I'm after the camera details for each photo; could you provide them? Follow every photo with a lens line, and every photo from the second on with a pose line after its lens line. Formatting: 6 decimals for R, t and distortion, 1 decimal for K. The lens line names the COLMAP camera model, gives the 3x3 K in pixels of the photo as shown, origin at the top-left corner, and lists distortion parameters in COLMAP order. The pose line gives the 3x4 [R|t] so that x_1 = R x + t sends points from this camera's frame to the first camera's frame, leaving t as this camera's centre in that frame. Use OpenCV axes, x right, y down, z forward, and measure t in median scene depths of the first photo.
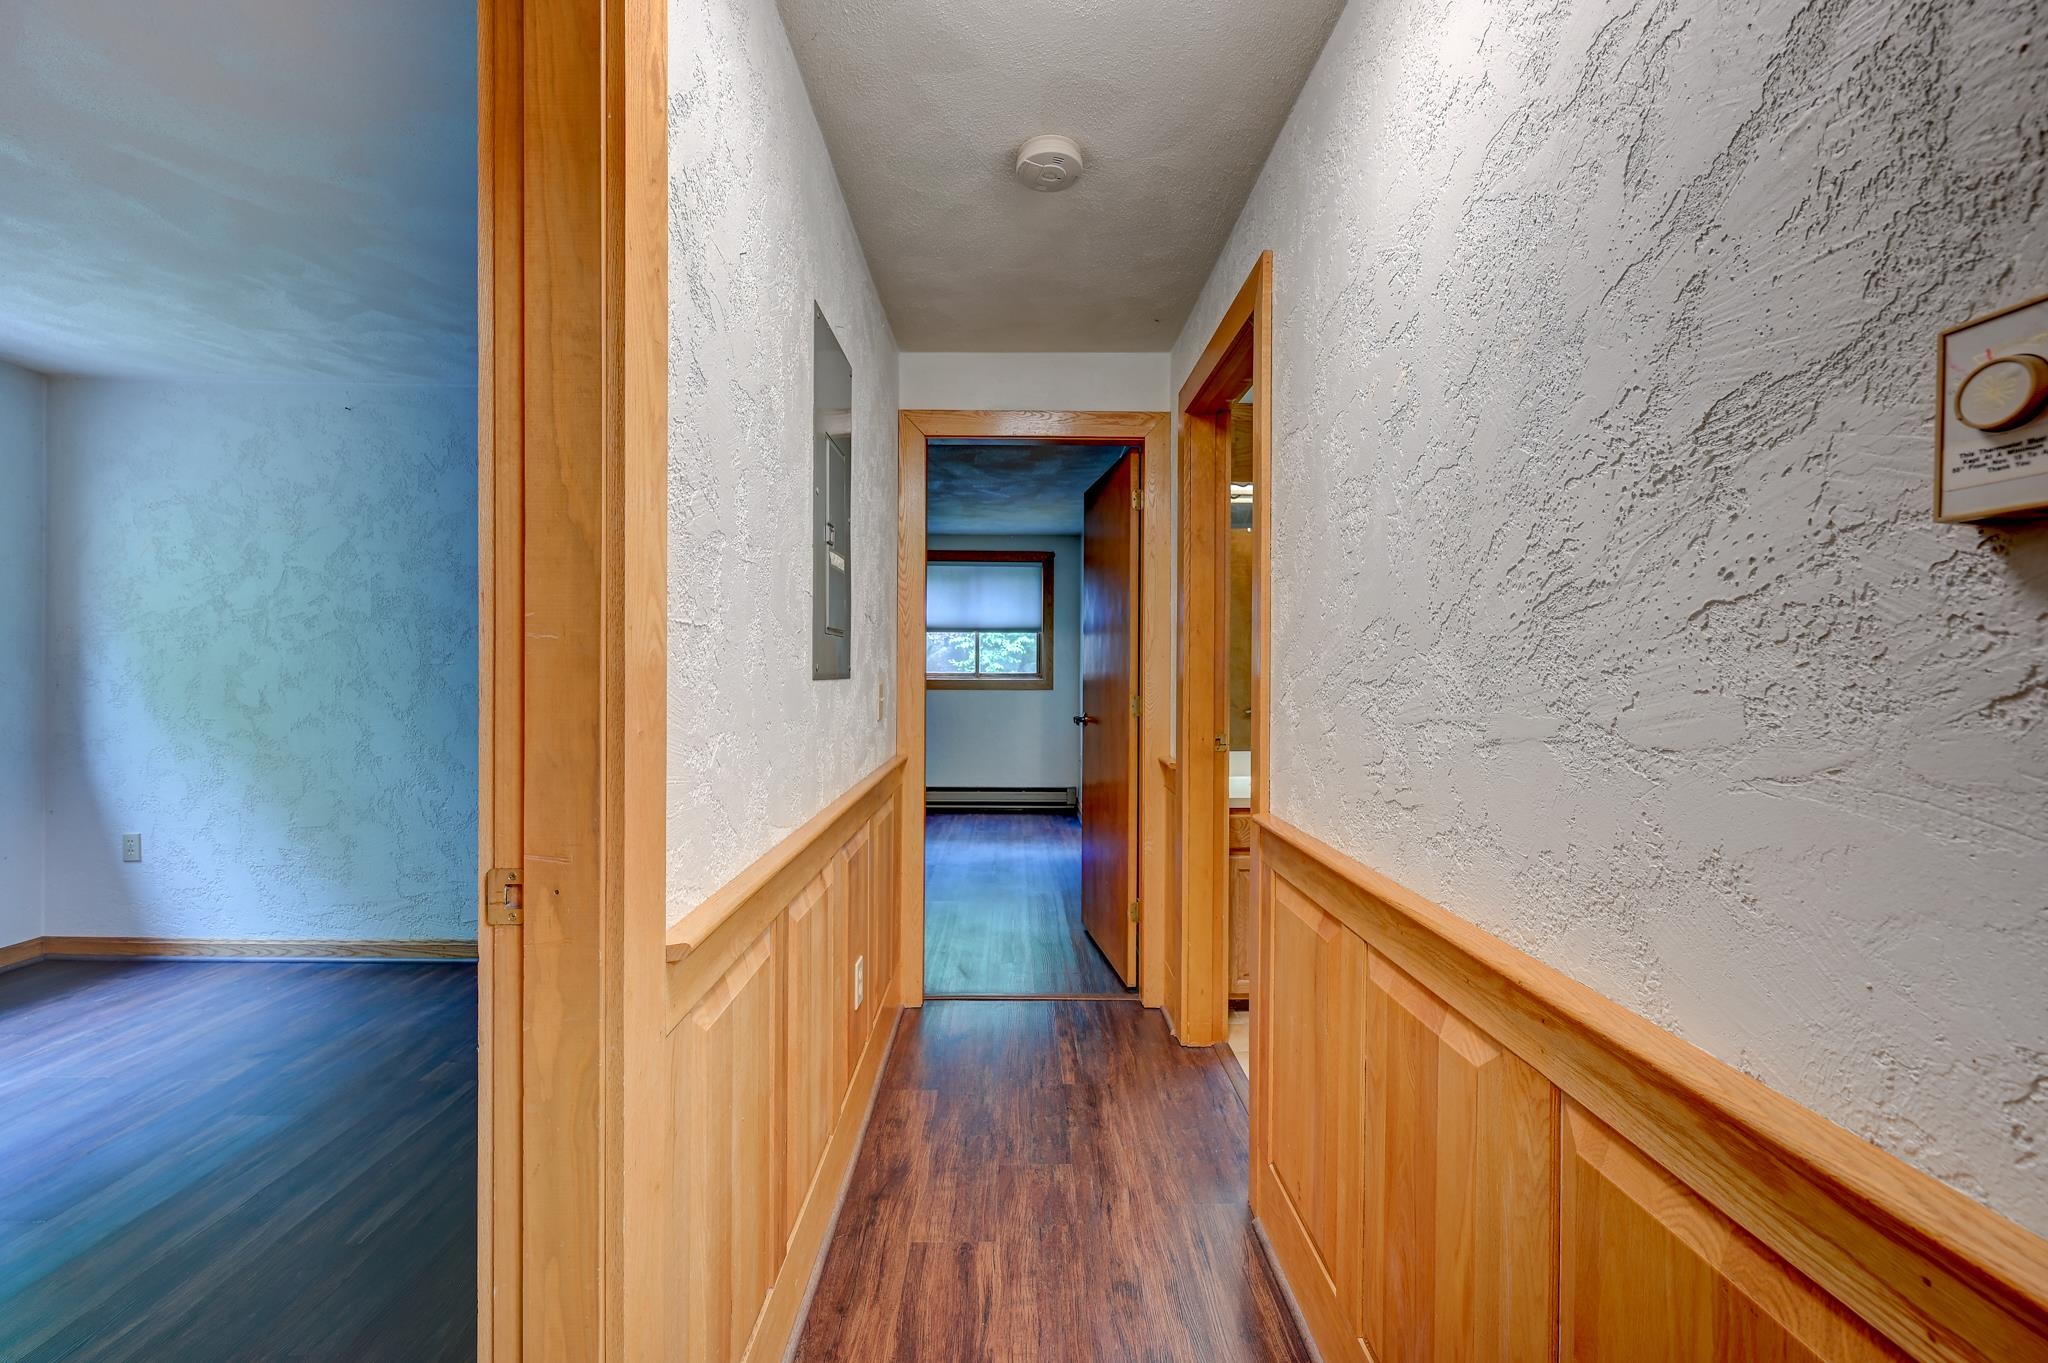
lens RADIAL K [[816.3, 0, 1023.8], [0, 816.3, 677.4], [0, 0, 1]] dist [0.000372, -0.000068]
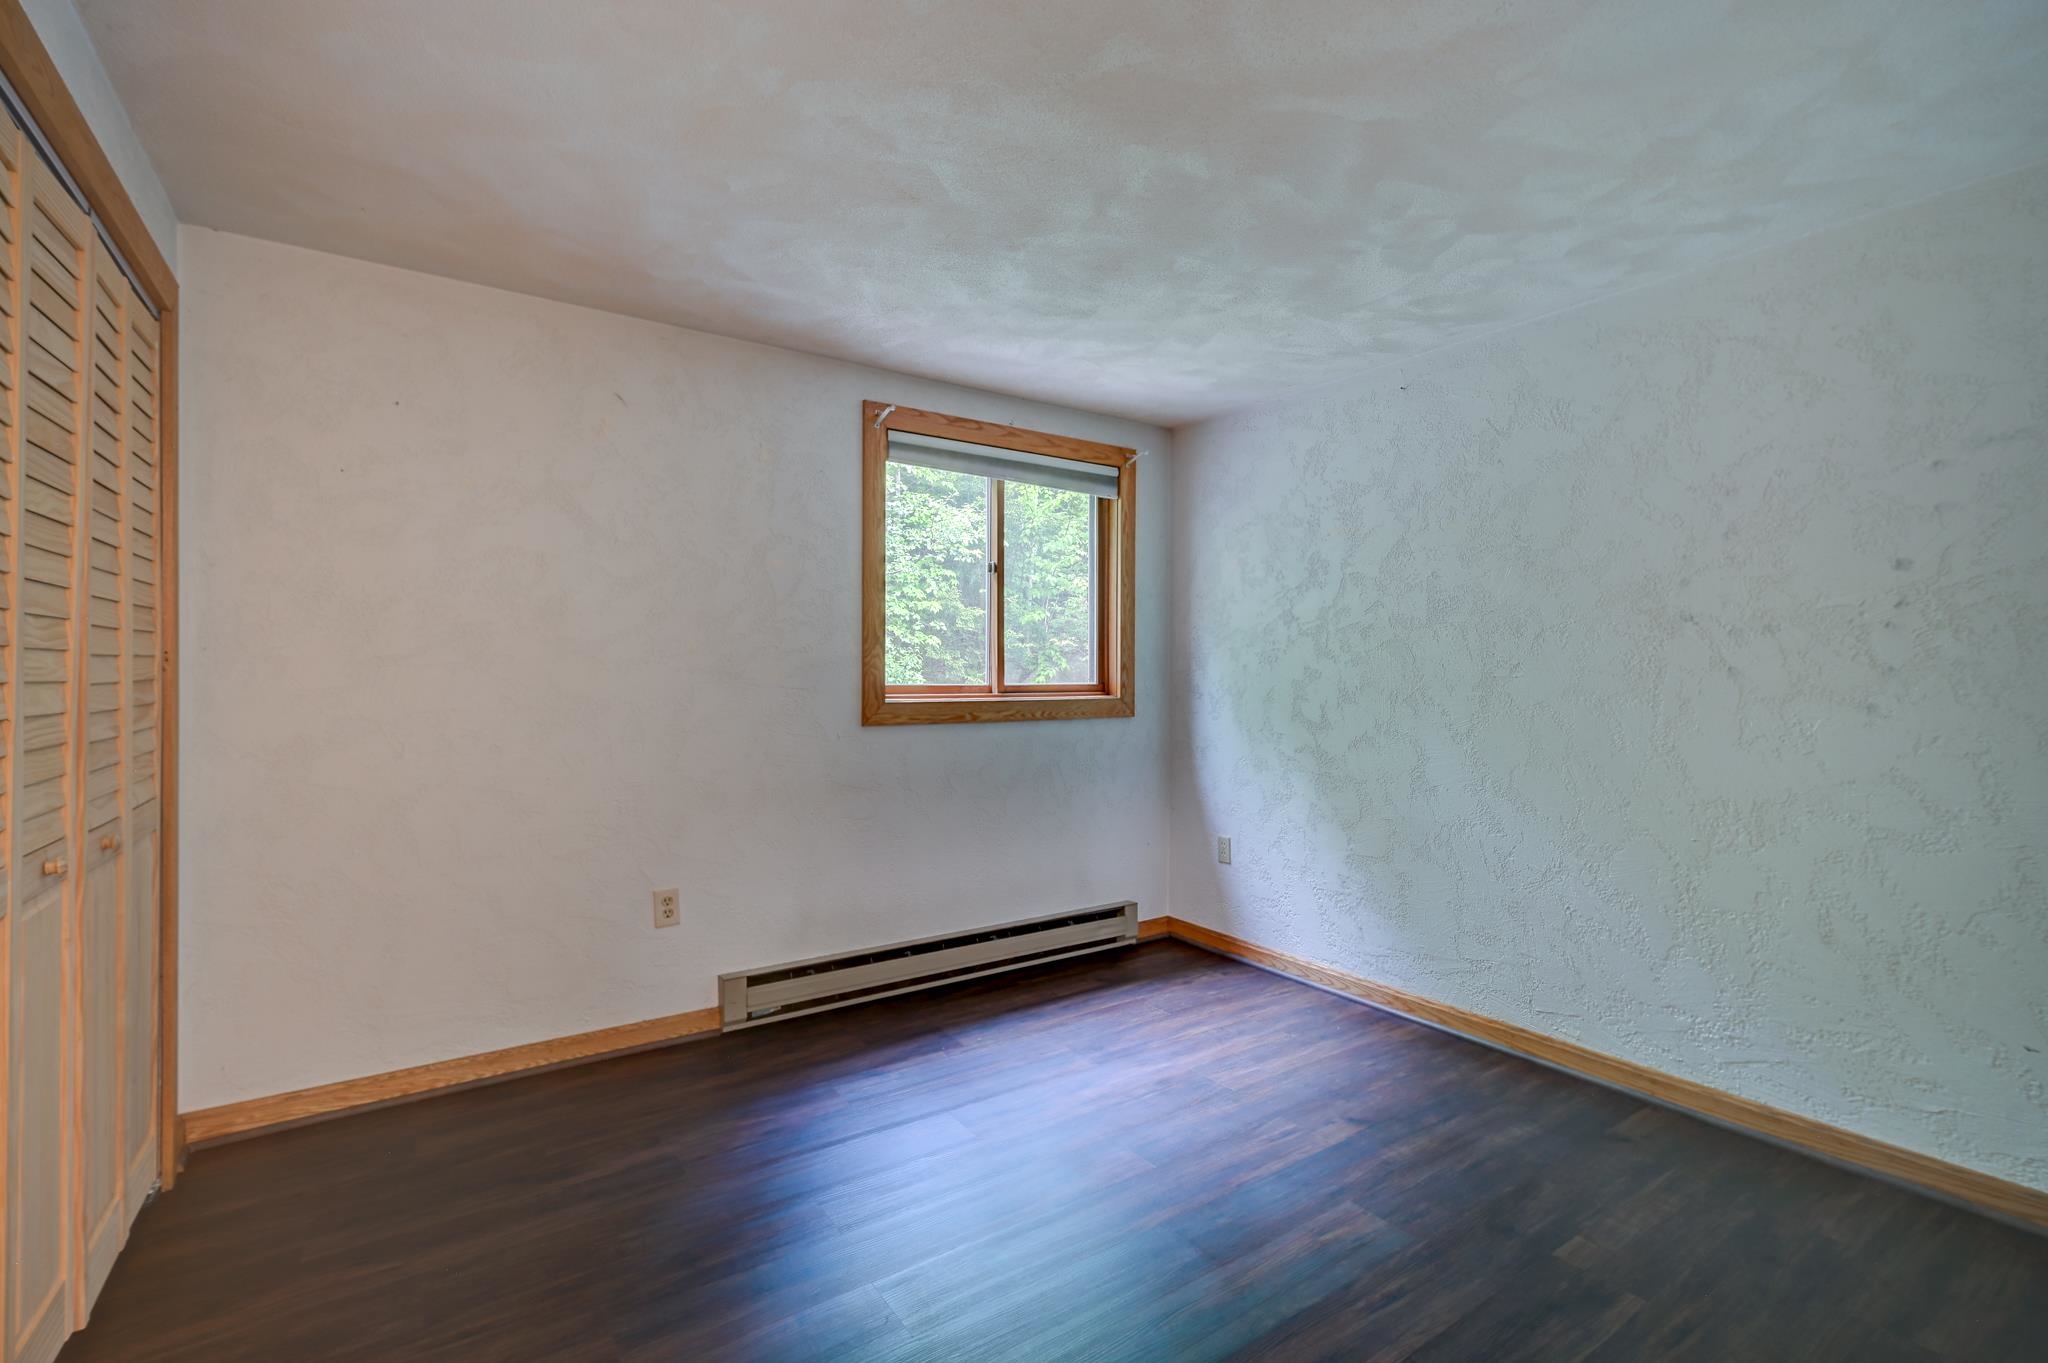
lens RADIAL K [[919.9, 0, 1004.3], [0, 919.9, 679.5], [0, 0, 1]] dist [0.013964, 0.000048]
pose [[0.531811, -0.005858, -0.846843, -0.217912], [-0.005220, 0.999934, -0.010195, -0.001303], [0.846847, 0.009843, 0.531746, 0.108513]]
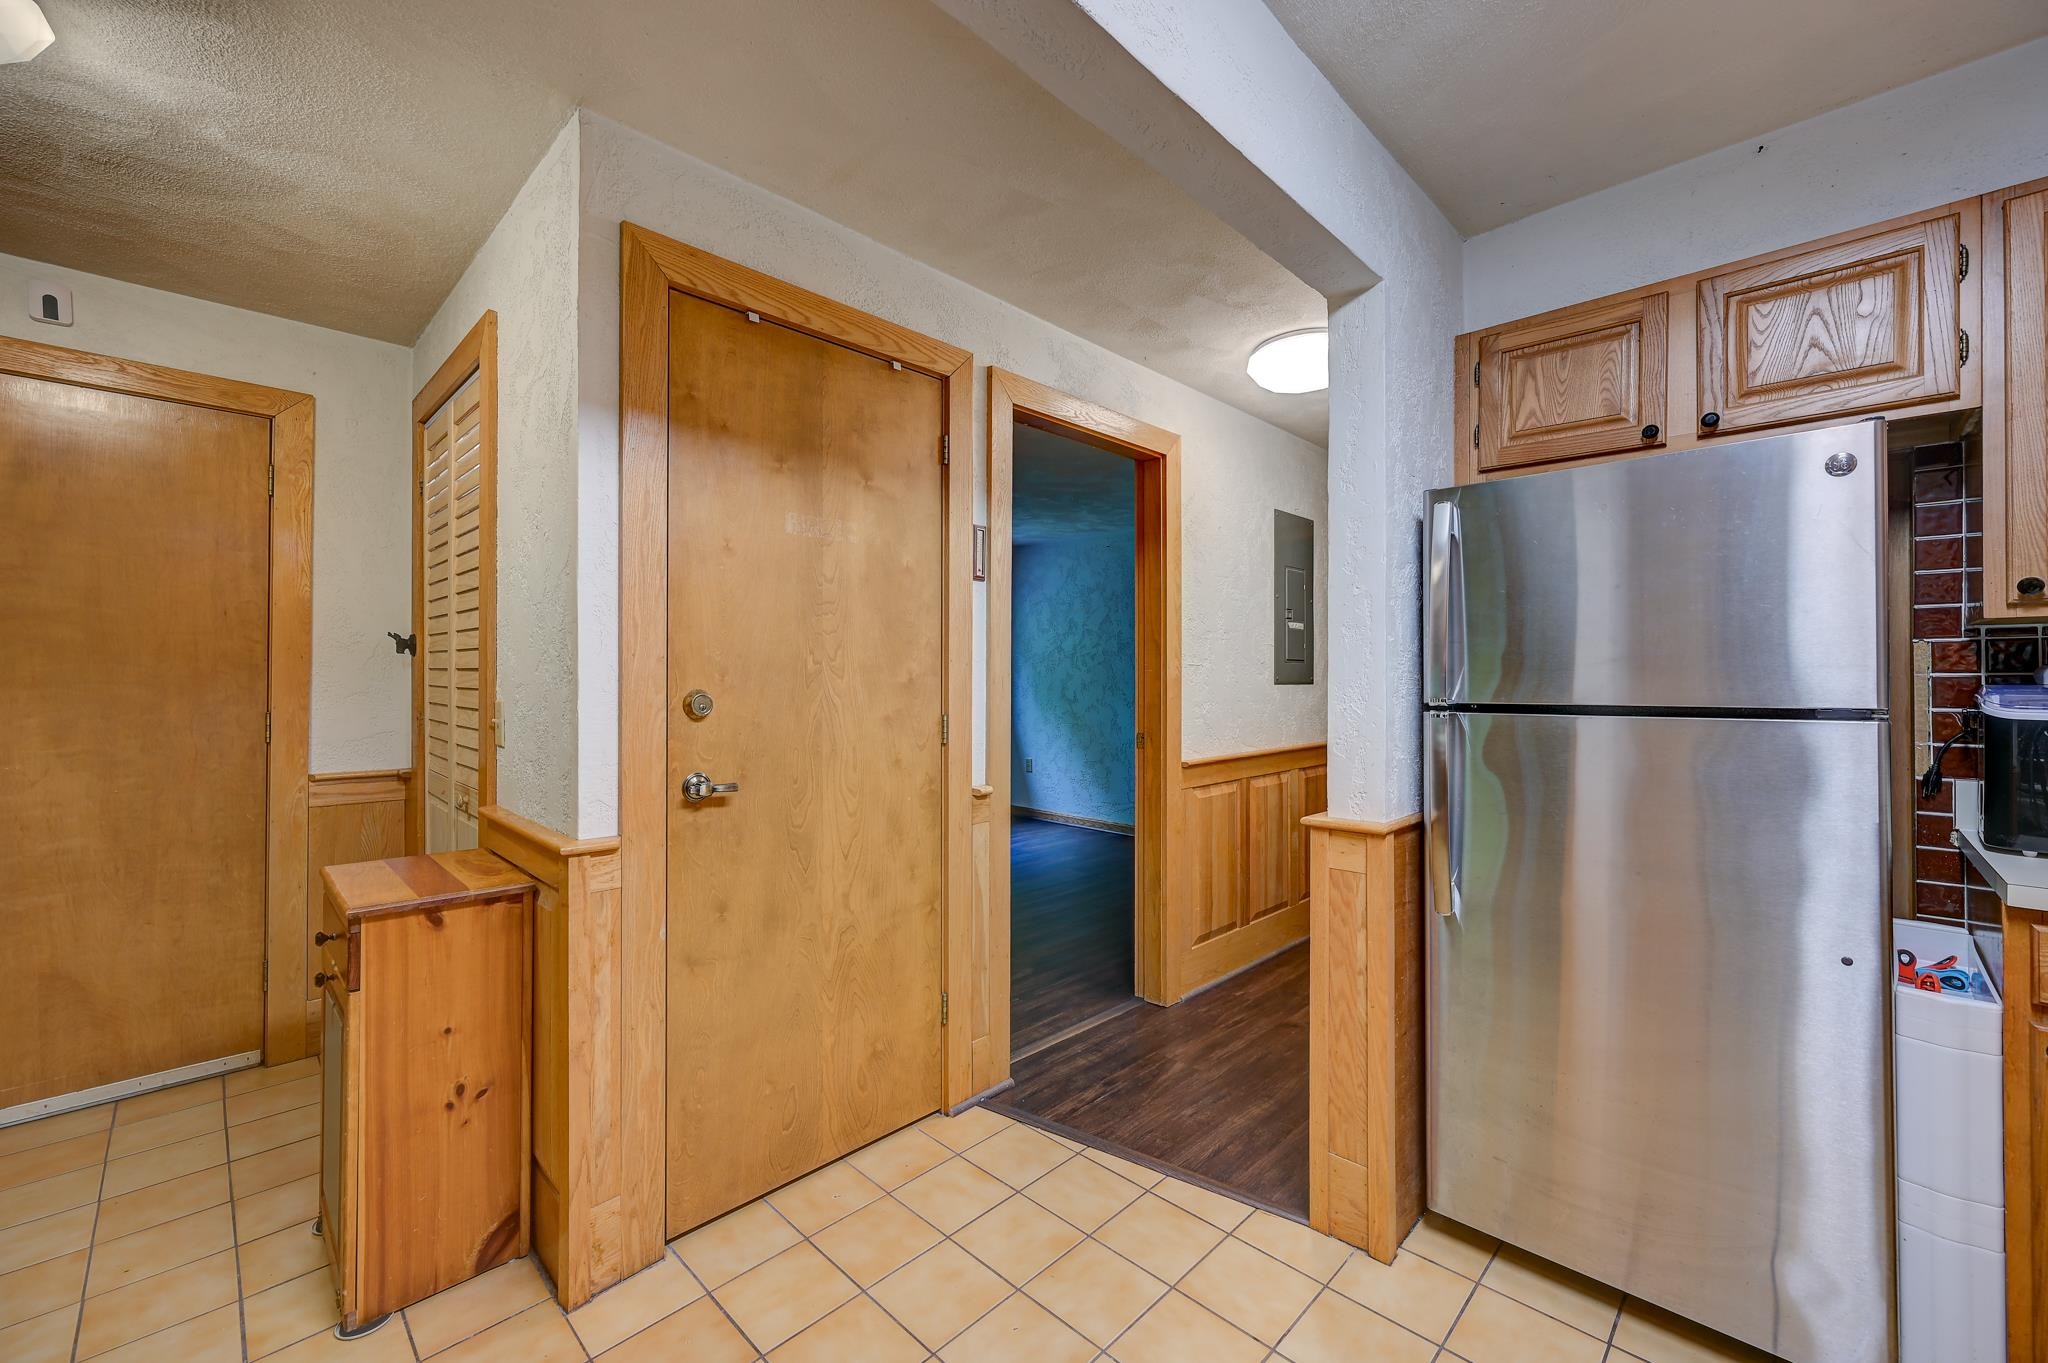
lens RADIAL K [[816.3, 0, 1021.0], [0, 816.3, 674.6], [0, 0, 1]] dist [0.000372, -0.000068]
pose [[0.698592, -0.009414, -0.715458, 0.413708], [-0.002859, 0.999869, -0.015948, 0.007102], [0.715515, 0.013187, 0.698473, -0.500612]]
